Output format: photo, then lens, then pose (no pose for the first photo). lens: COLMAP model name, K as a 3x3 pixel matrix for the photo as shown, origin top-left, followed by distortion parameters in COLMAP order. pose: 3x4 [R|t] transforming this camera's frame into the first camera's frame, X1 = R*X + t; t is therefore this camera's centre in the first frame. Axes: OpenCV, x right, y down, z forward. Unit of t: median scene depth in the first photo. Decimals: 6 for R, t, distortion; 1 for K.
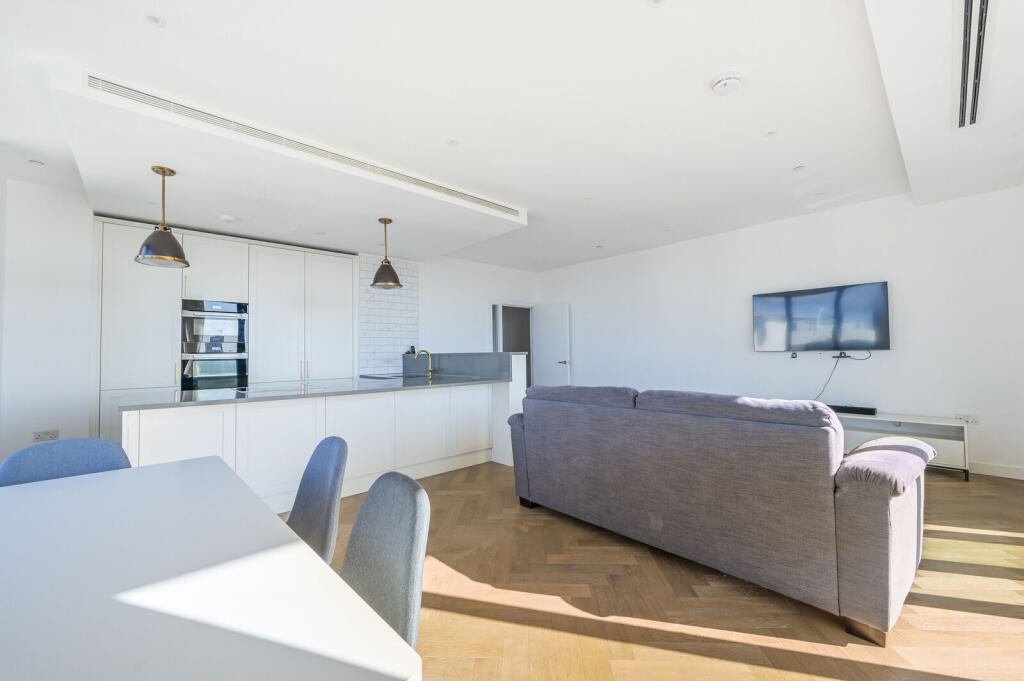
lens RADIAL K [[410.7, 0, 512.0], [0, 410.7, 340.5], [0, 0, 1]] dist [0.013506, 0.000120]
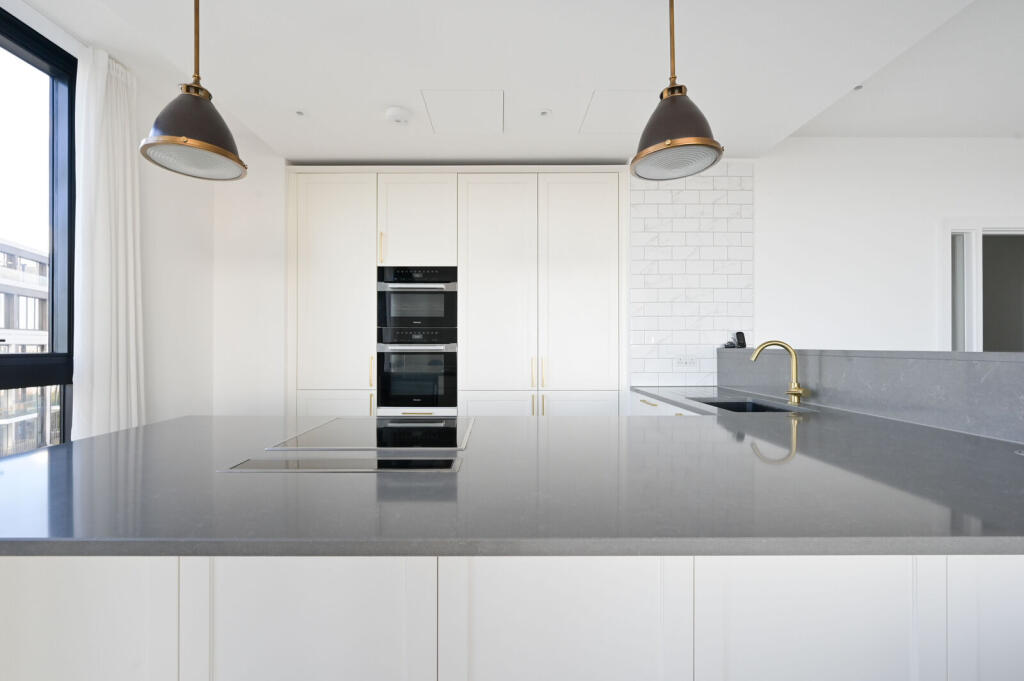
lens RADIAL K [[410.7, 0, 512.0], [0, 410.7, 340.5], [0, 0, 1]] dist [0.013506, 0.000120]
pose [[0.756017, 0.006575, -0.654519, -0.141992], [0.008371, 0.999771, 0.019712, 0.012990], [0.654499, -0.020382, 0.755788, 0.513887]]
